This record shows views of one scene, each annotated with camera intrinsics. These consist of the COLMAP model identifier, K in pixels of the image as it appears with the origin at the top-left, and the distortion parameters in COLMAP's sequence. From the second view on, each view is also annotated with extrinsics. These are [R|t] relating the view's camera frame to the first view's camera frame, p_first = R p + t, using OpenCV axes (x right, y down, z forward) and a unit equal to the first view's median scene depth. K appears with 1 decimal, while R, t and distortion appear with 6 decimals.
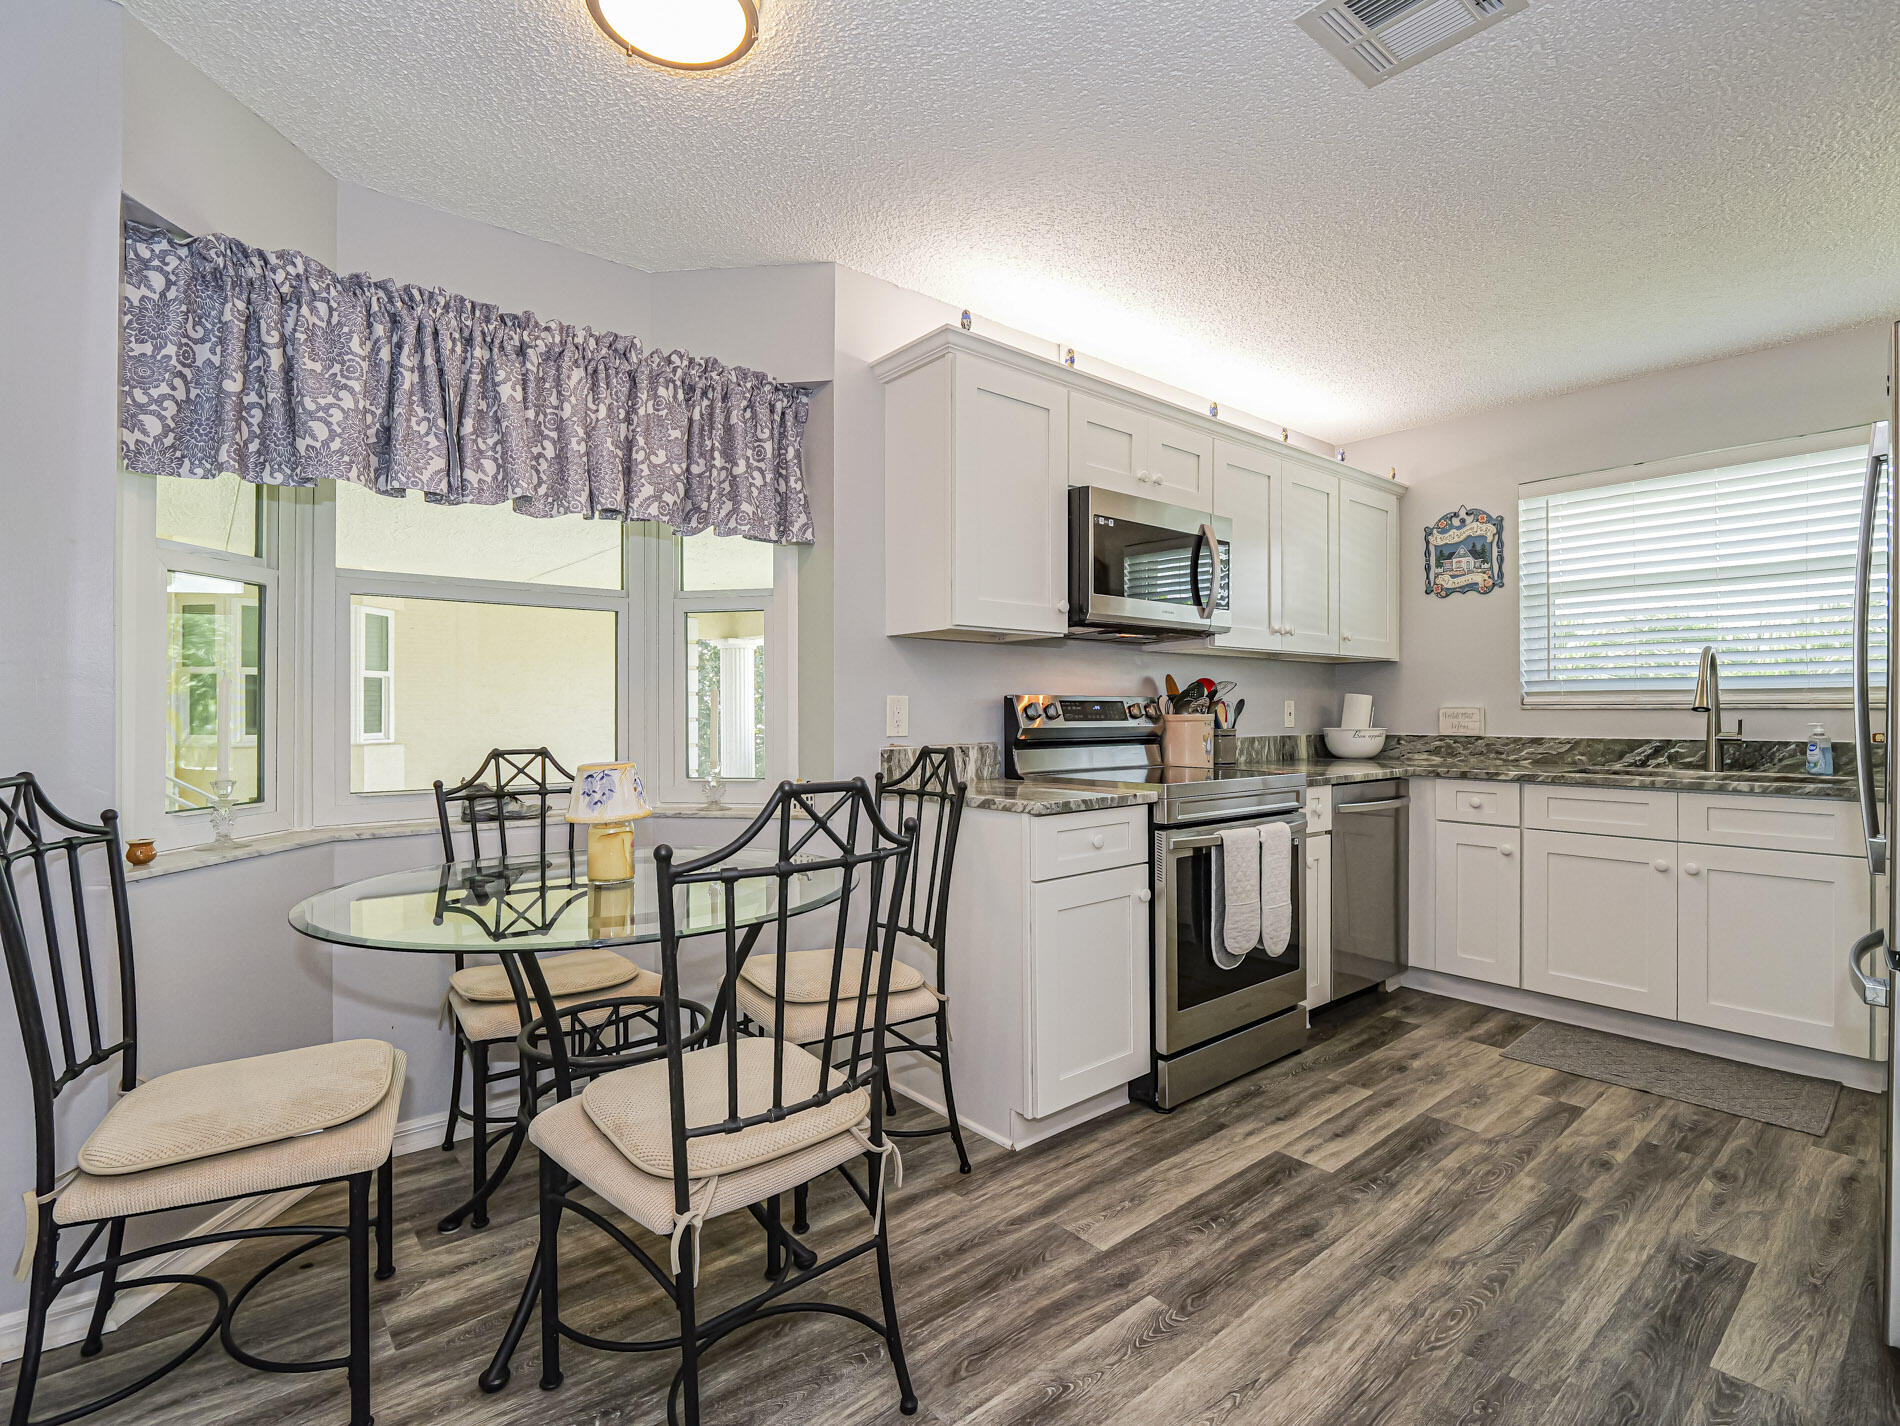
lens RADIAL K [[912.5, 0, 936.6], [0, 912.5, 707.4], [0, 0, 1]] dist [-0.014512, -0.001024]
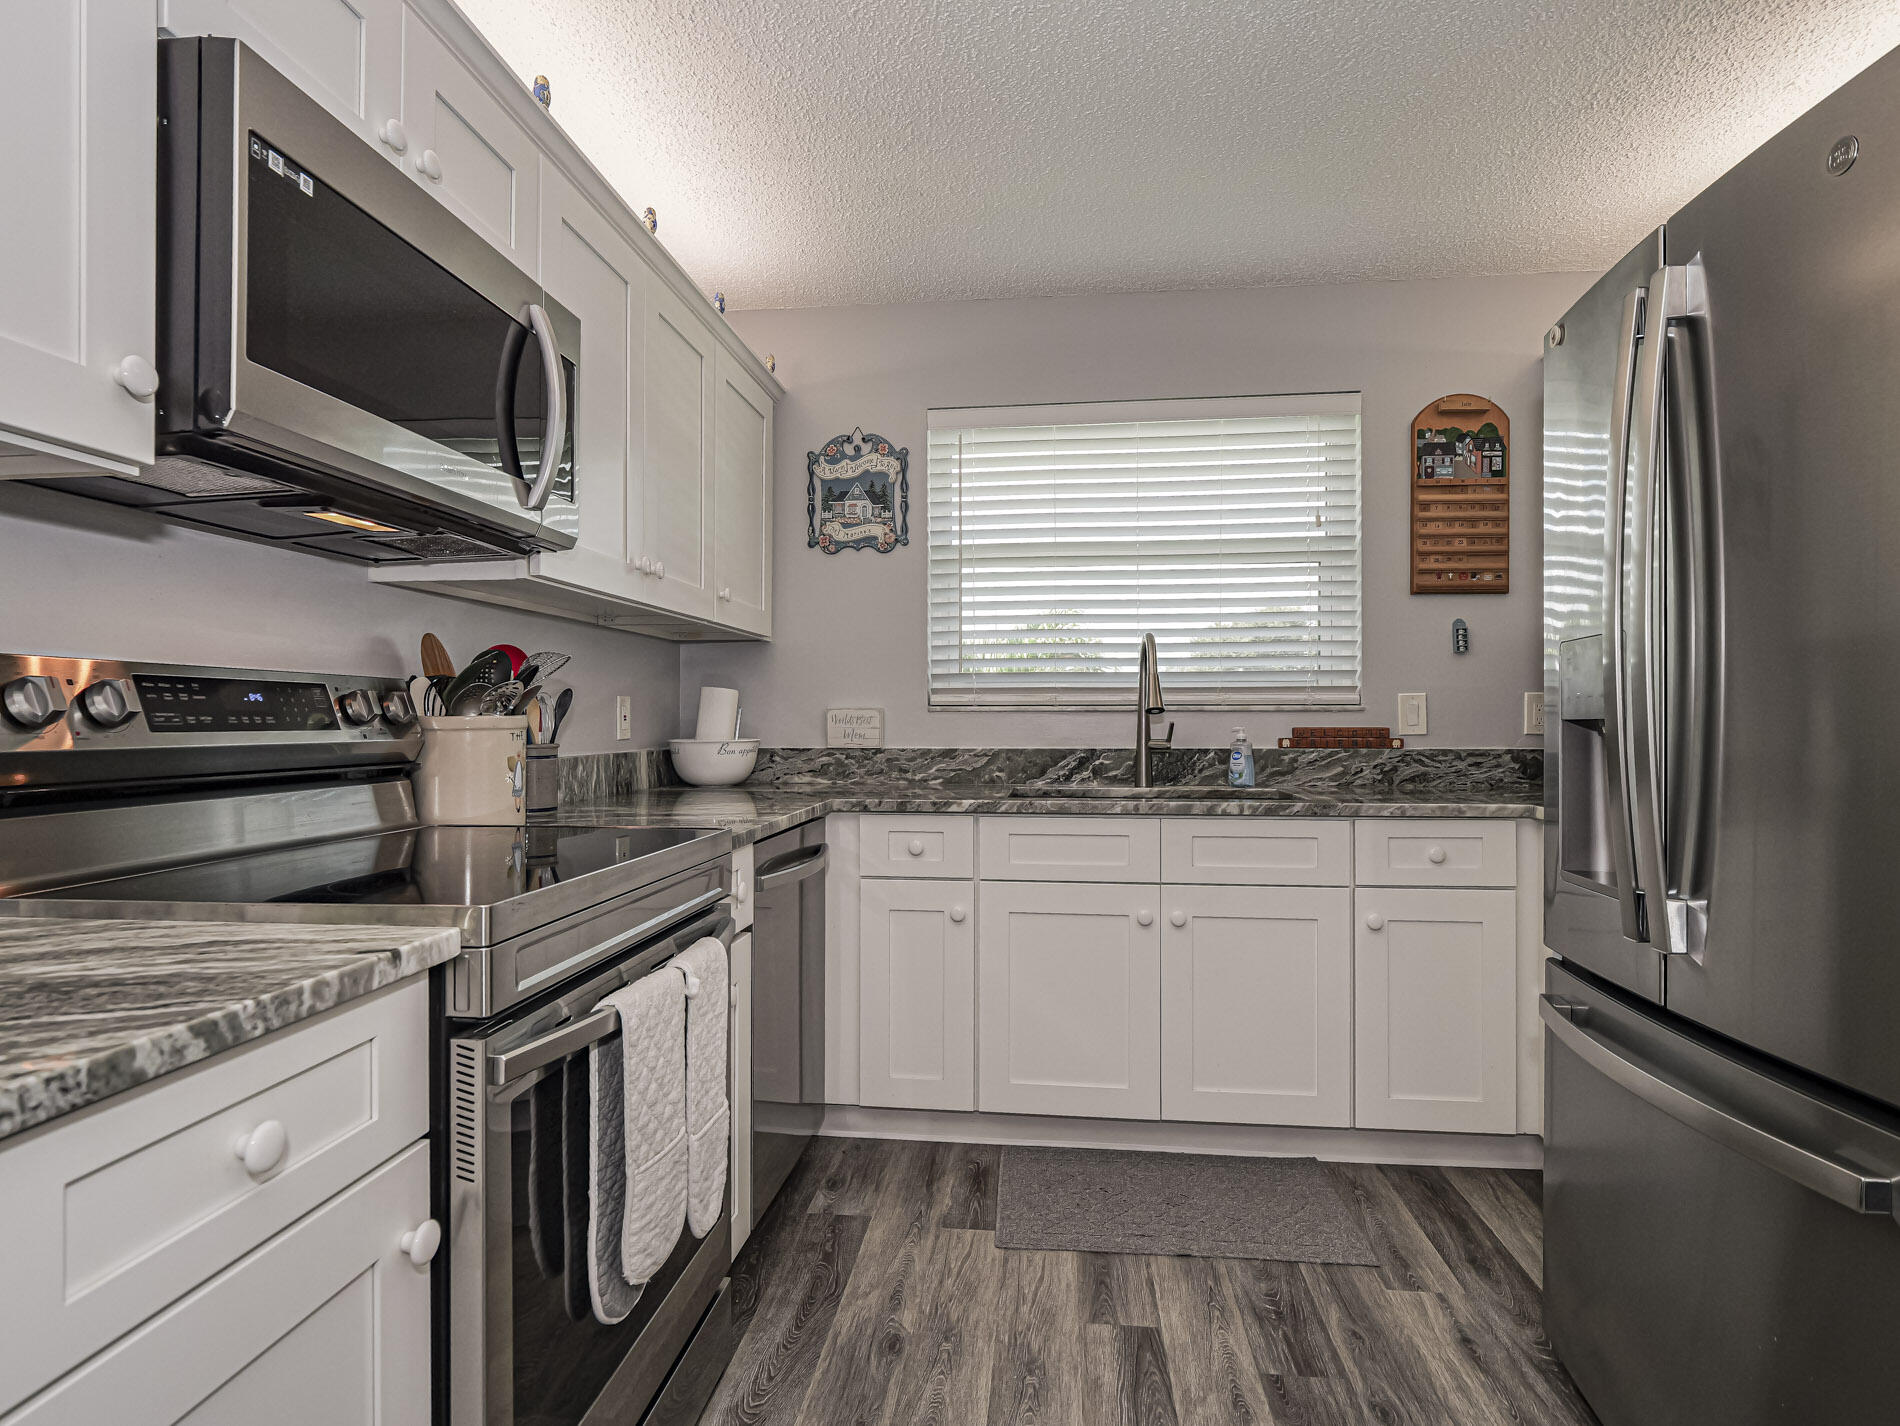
lens RADIAL K [[1027.3, 0, 945.1], [0, 1027.3, 711.4], [0, 0, 1]] dist [-0.000020, 0.000989]
pose [[0.716211, 0.005764, 0.697860, 0.093726], [-0.002846, 0.999982, -0.005337, 0.009588], [-0.697878, 0.001836, 0.716214, 0.553707]]
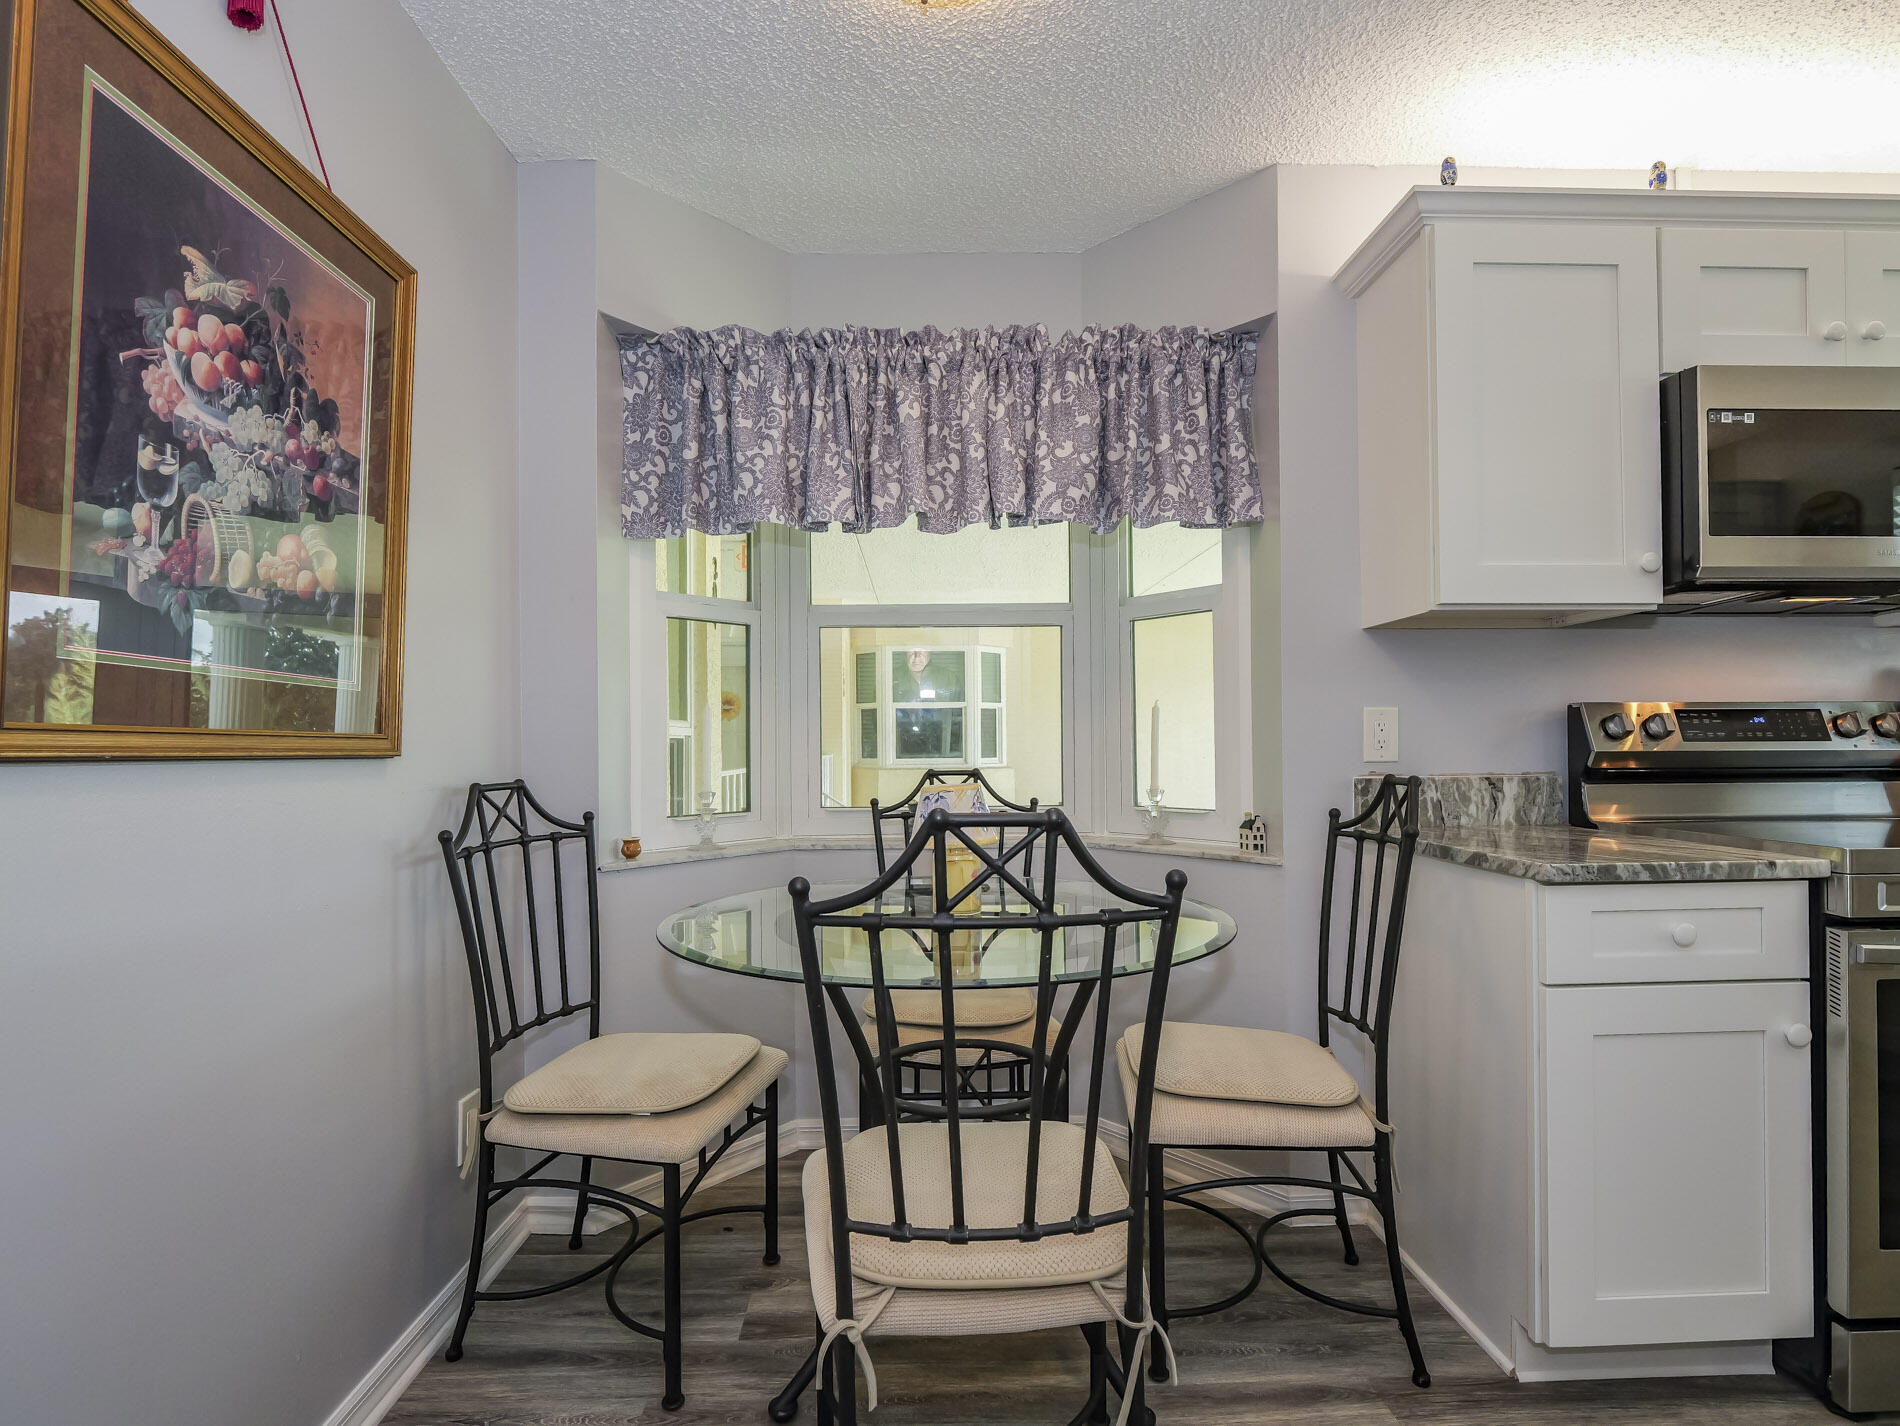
lens RADIAL K [[934.5, 0, 936.0], [0, 934.5, 733.6], [0, 0, 1]] dist [-0.013091, -0.001903]
pose [[0.783031, -0.008965, -0.621918, 0.153952], [0.007814, 0.999959, -0.004577, 0.009751], [0.621933, -0.001275, 0.783069, 0.178406]]
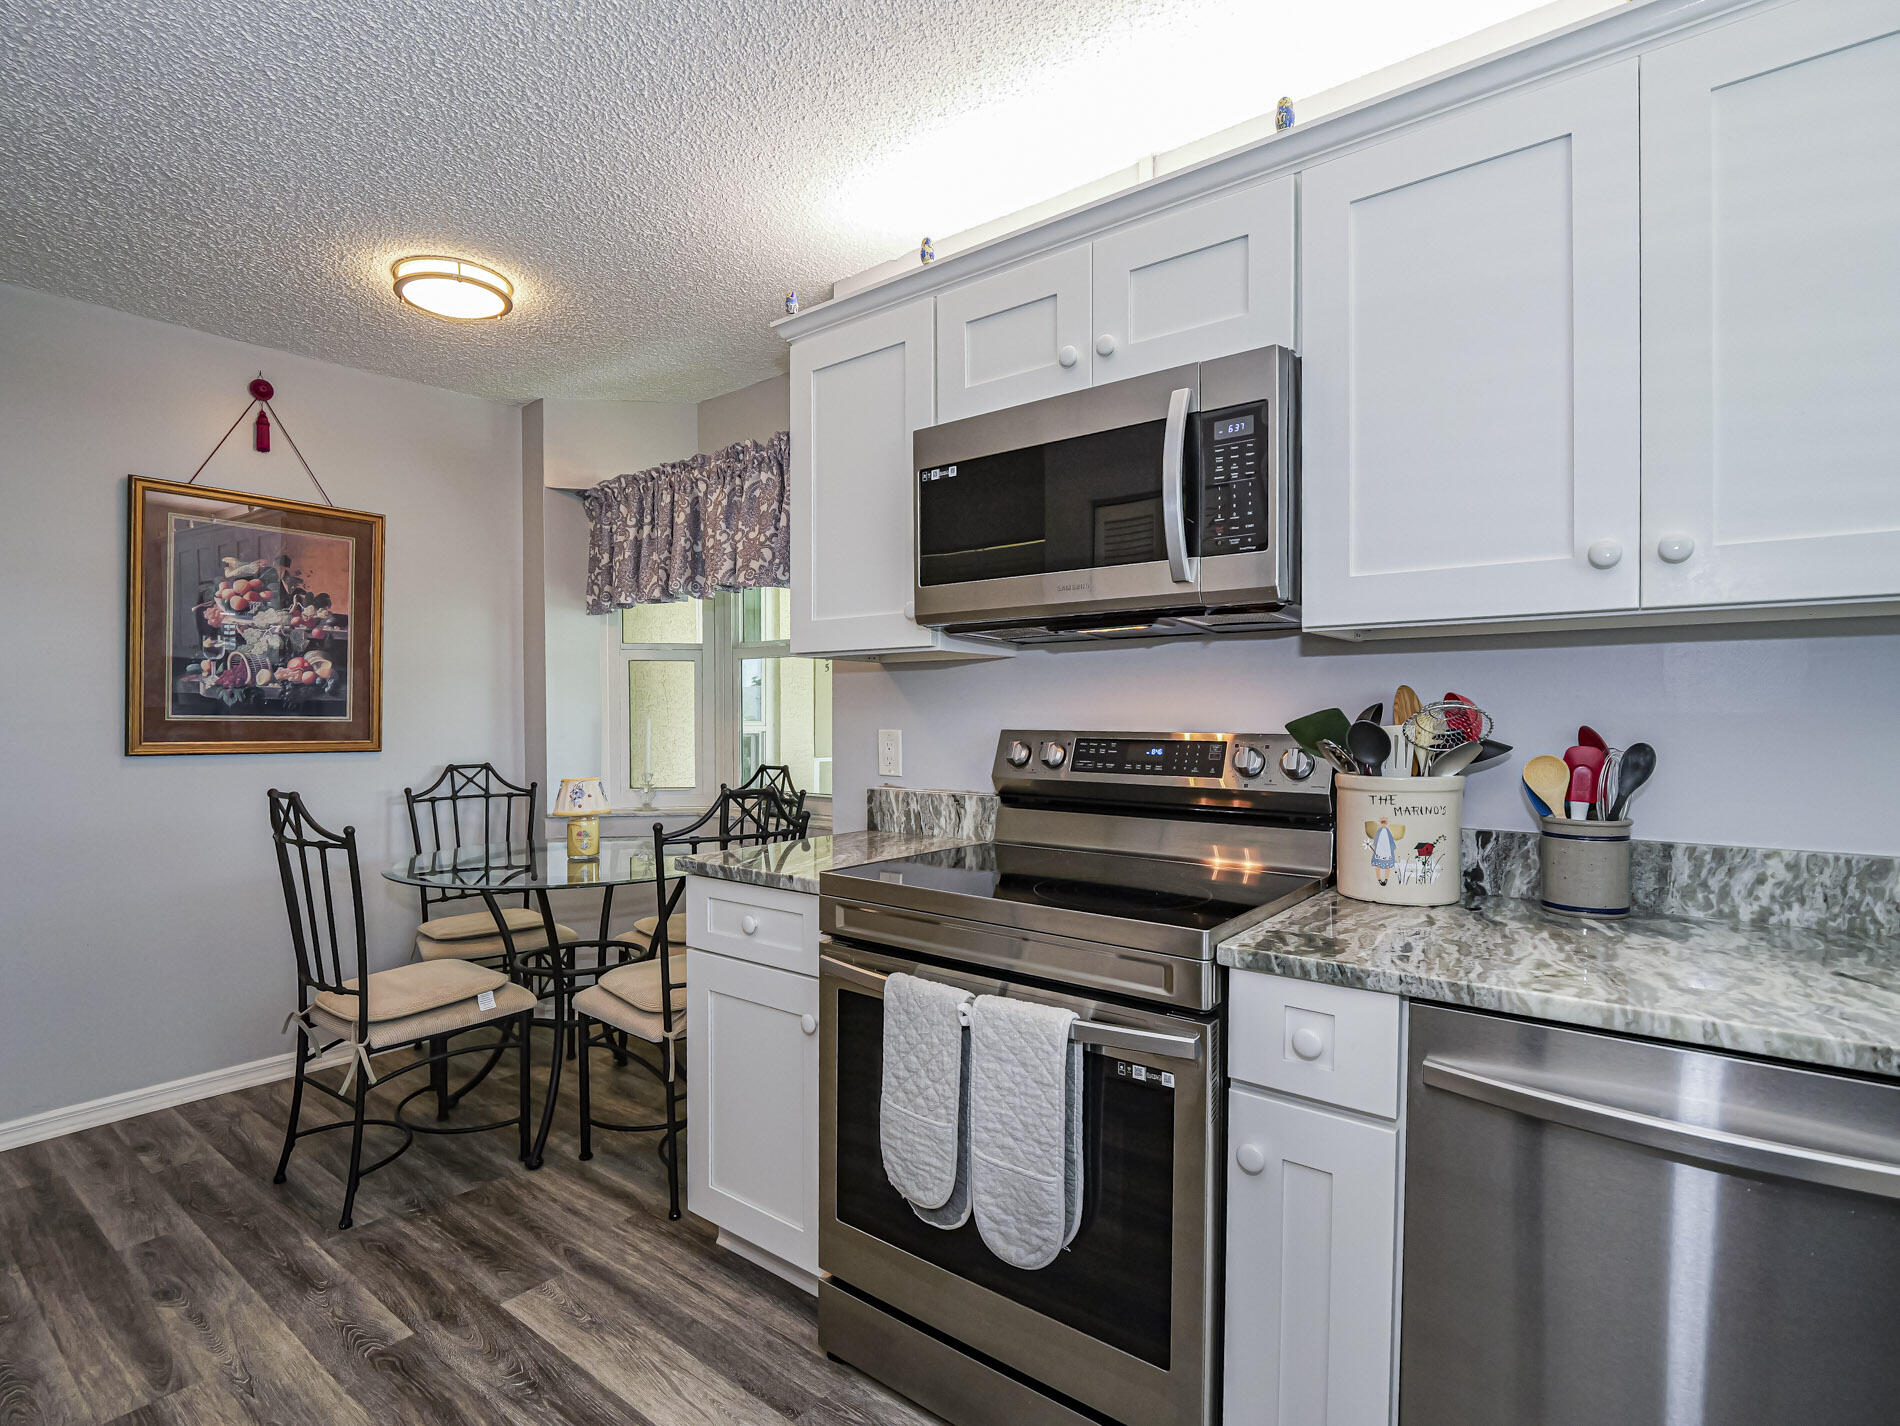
lens RADIAL K [[939.2, 0, 922.7], [0, 939.2, 729.0], [0, 0, 1]] dist [-0.015063, 0.000010]
pose [[0.208881, 0.017426, -0.977786, 0.887901], [0.002770, 0.999827, 0.018410, -0.031276], [0.977937, -0.006554, 0.208797, 0.875906]]
